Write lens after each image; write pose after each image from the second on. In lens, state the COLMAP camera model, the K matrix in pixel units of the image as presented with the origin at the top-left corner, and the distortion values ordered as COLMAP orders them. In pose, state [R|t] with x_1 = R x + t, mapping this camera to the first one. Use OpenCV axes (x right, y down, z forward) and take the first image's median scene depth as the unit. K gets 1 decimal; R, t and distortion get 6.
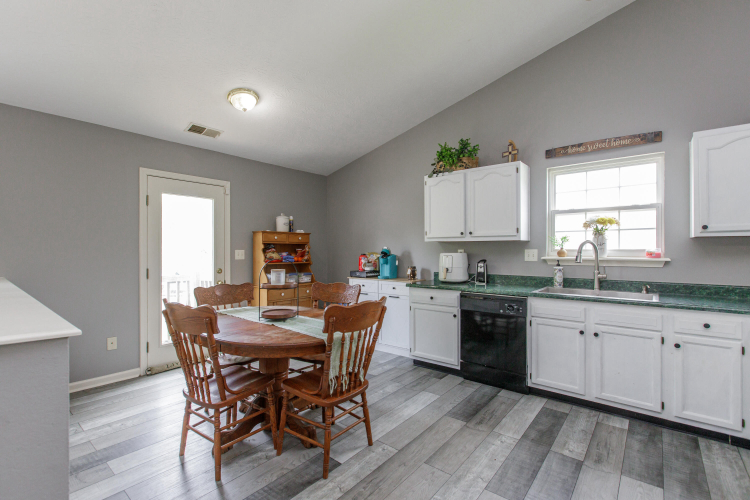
lens RADIAL K [[344.5, 0, 376.4], [0, 344.5, 249.9], [0, 0, 1]] dist [0.000344, -0.000133]
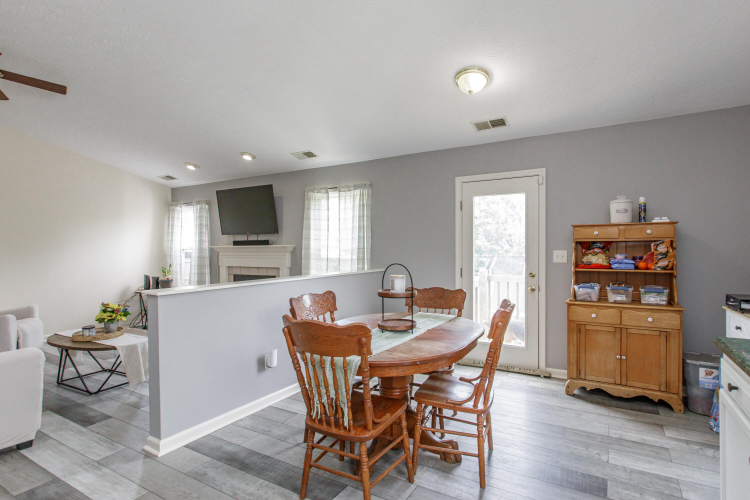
lens RADIAL K [[377.3, 0, 396.6], [0, 377.3, 252.1], [0, 0, 1]] dist [-0.004197, -0.000232]
pose [[0.173028, 0.006837, -0.984893, 0.405264], [0.008789, 0.999925, 0.008485, -0.006916], [0.984878, -0.010124, 0.172955, 0.493575]]
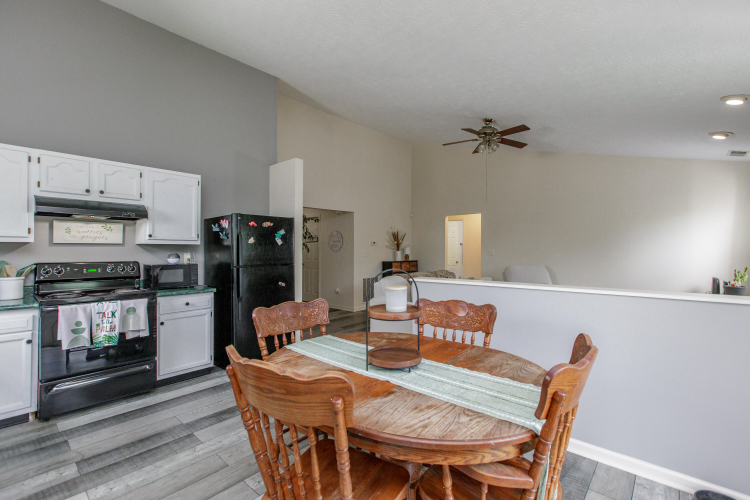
lens RADIAL K [[344.5, 0, 374.1], [0, 344.5, 248.4], [0, 0, 1]] dist [0.000344, -0.000133]
pose [[-0.999052, 0.004932, 0.043261, -0.159877], [0.004524, 0.999944, -0.009531, -0.002448], [-0.043305, -0.009326, -0.999018, 0.964464]]
